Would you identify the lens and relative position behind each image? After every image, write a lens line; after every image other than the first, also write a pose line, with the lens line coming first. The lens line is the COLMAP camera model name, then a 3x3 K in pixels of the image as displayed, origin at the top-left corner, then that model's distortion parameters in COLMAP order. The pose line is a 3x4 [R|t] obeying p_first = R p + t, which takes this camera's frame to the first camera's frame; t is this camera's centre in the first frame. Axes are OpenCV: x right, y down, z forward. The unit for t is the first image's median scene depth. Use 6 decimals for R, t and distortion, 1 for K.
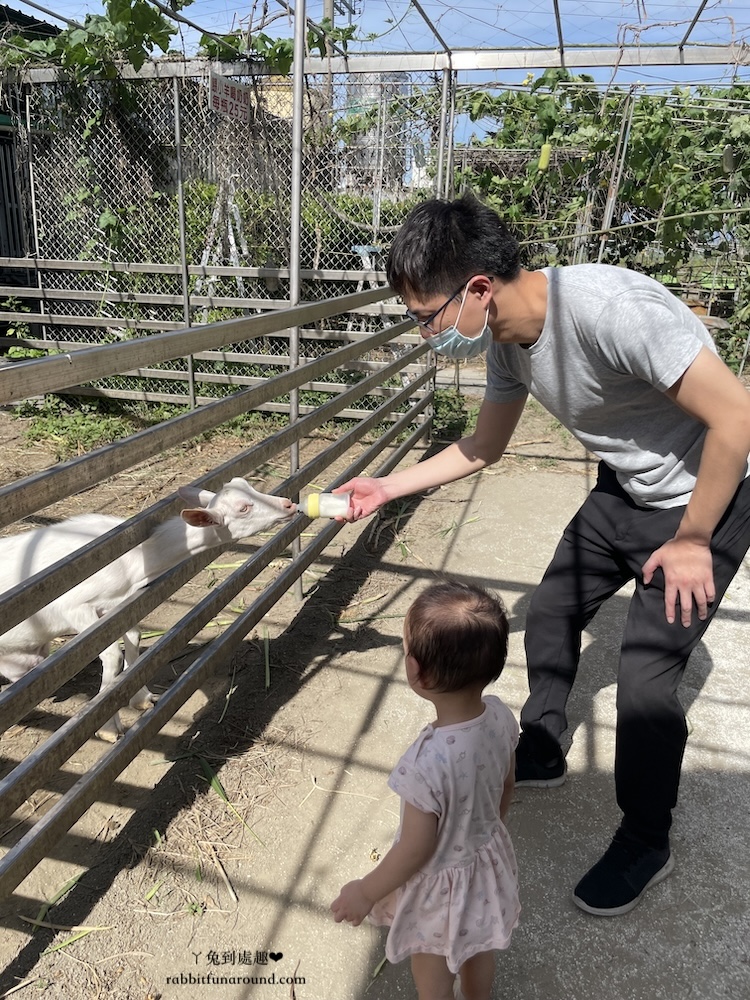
lens RADIAL K [[771.7, 0, 374.7], [0, 771.7, 502.4], [0, 0, 1]] dist [0.073587, -0.107855]
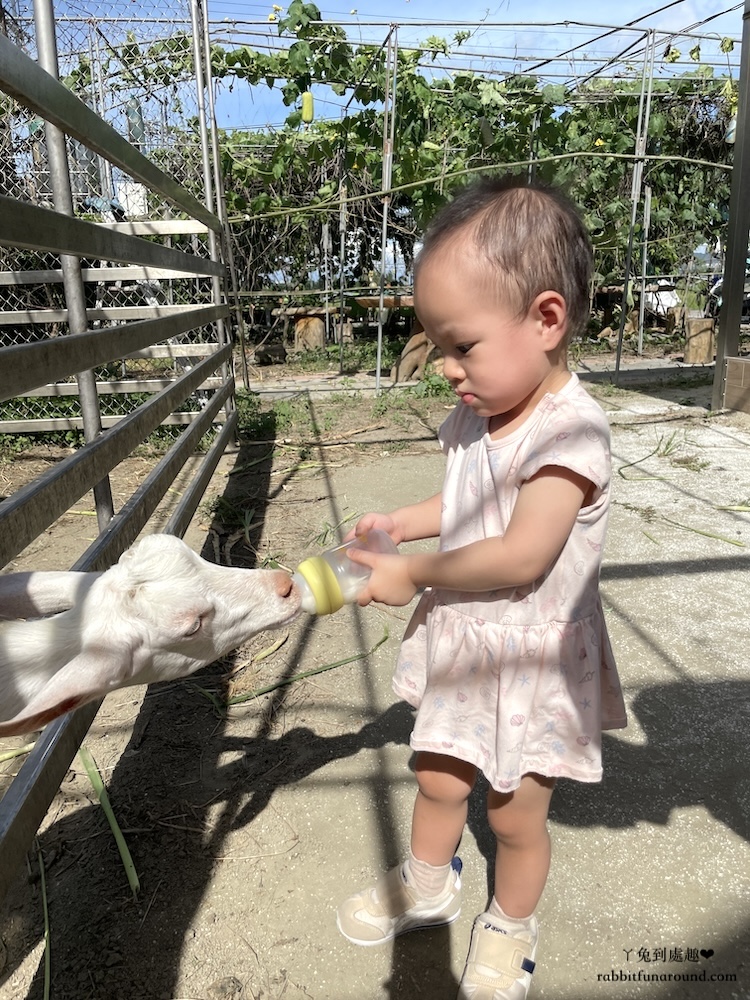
lens RADIAL K [[771.7, 0, 383.7], [0, 771.7, 503.0], [0, 0, 1]] dist [0.073587, -0.107855]
pose [[0.931439, -0.150762, 0.331199, -0.077890], [0.172569, 0.984292, -0.037268, 0.043028], [-0.320378, 0.091867, 0.942825, 0.337735]]
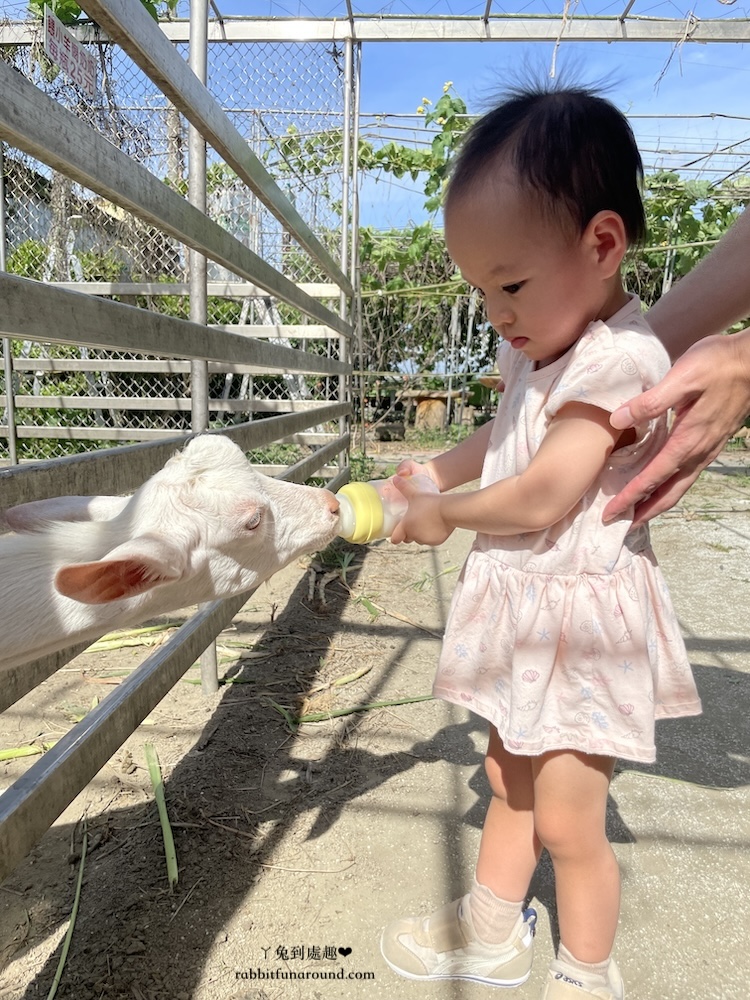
lens RADIAL K [[771.7, 0, 373.7], [0, 771.7, 502.1], [0, 0, 1]] dist [0.073587, -0.107855]
pose [[0.980757, -0.036096, 0.191866, -0.069105], [0.070246, 0.982185, -0.174296, 0.080219], [-0.182156, 0.184419, 0.965820, 0.360703]]
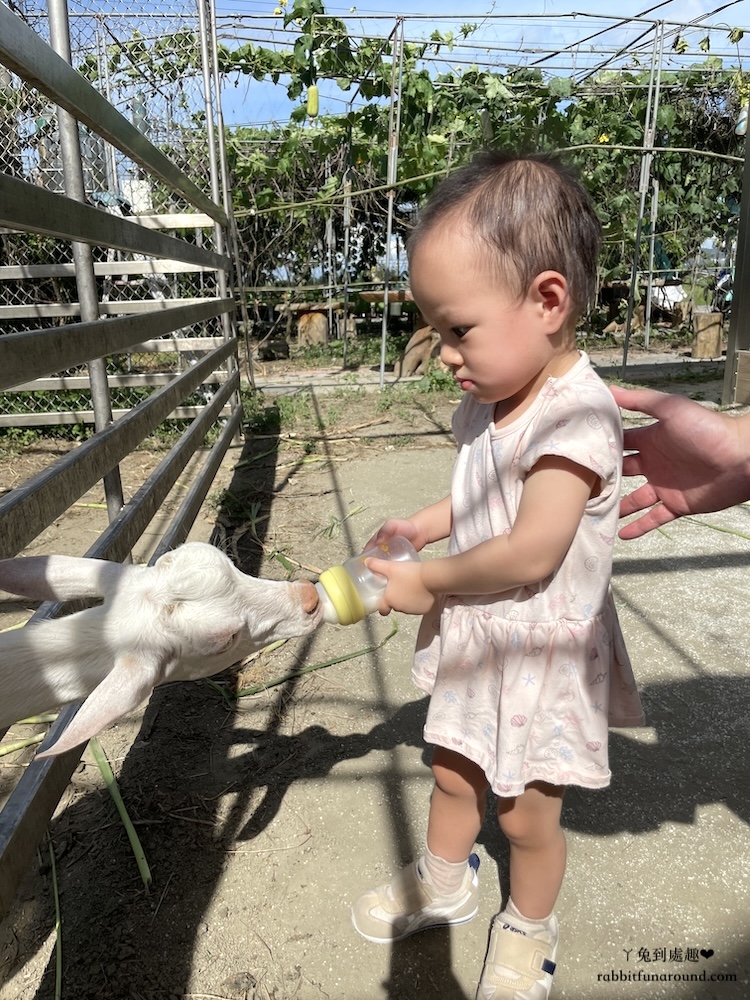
lens RADIAL K [[771.7, 0, 366.4], [0, 771.7, 499.6], [0, 0, 1]] dist [0.073587, -0.107855]
pose [[0.939505, -0.147033, 0.309374, -0.081637], [0.167747, 0.984965, -0.041299, 0.044661], [-0.298650, 0.090697, 0.950043, 0.344618]]
